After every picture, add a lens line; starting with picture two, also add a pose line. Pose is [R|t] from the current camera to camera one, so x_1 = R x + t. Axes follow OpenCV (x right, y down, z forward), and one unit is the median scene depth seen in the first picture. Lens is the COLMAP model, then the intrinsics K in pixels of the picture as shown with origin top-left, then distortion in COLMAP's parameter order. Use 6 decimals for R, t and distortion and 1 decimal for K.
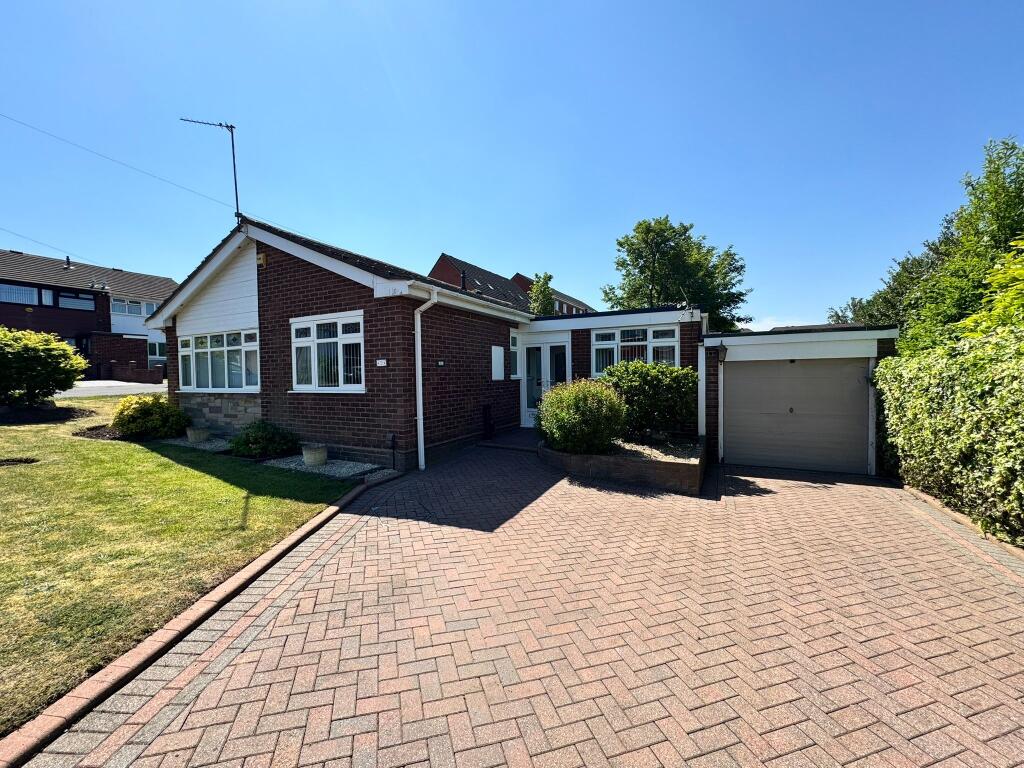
lens RADIAL K [[408.6, 0, 517.5], [0, 408.6, 384.9], [0, 0, 1]] dist [-0.001009, -0.000075]
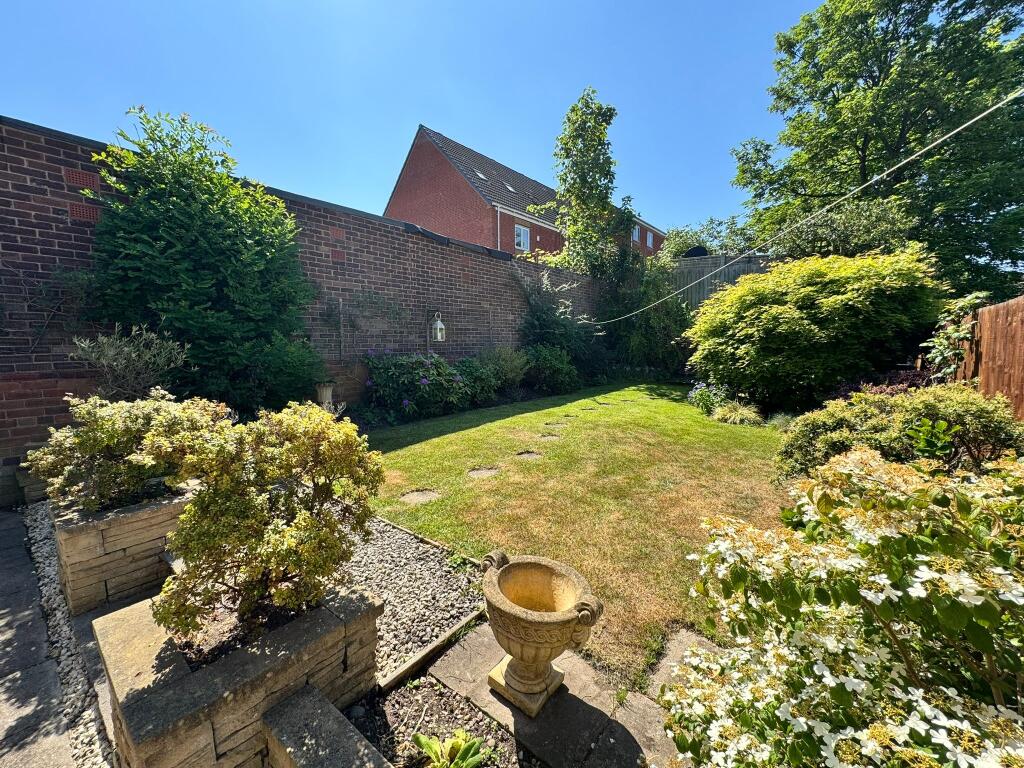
lens RADIAL K [[408.6, 0, 517.5], [0, 408.6, 384.9], [0, 0, 1]] dist [-0.001009, -0.000075]
pose [[0.979610, 0.038724, -0.197140, 0.343170], [-0.020709, 0.995485, 0.092637, -0.131389], [0.199837, -0.086665, 0.975989, 2.287079]]
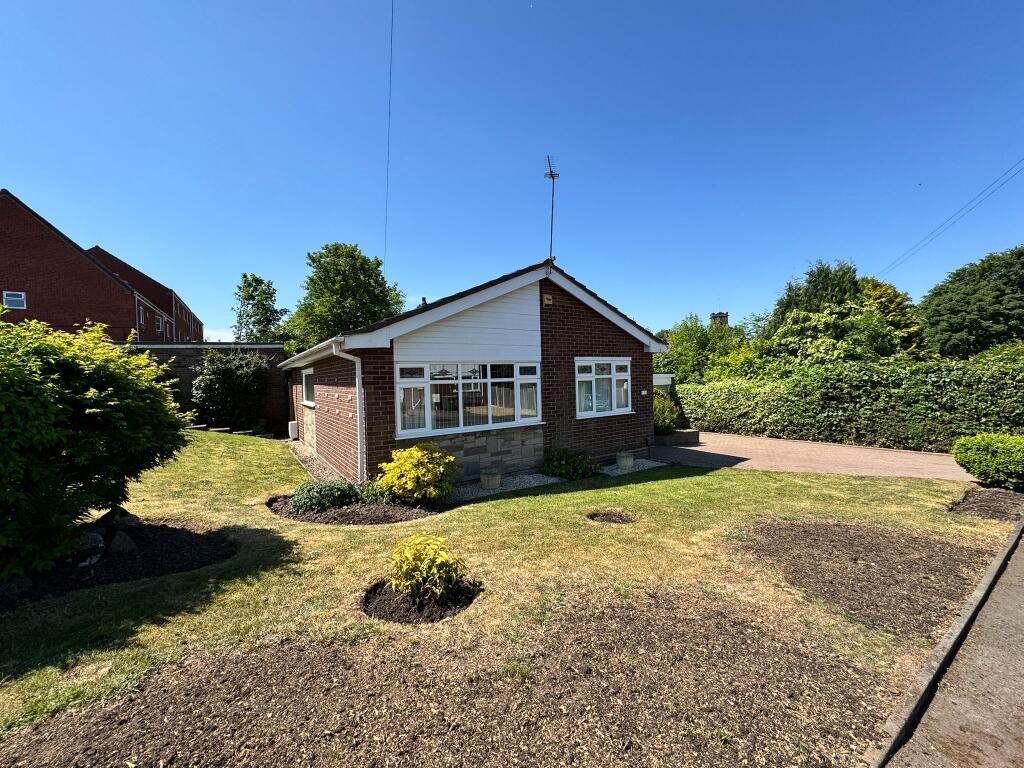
lens RADIAL K [[408.6, 0, 517.5], [0, 408.6, 384.9], [0, 0, 1]] dist [-0.001009, -0.000075]
pose [[0.490455, -0.011845, 0.871386, -1.608792], [0.043754, 0.998981, -0.011048, -0.072377], [-0.870367, 0.043545, 0.490474, 0.542417]]
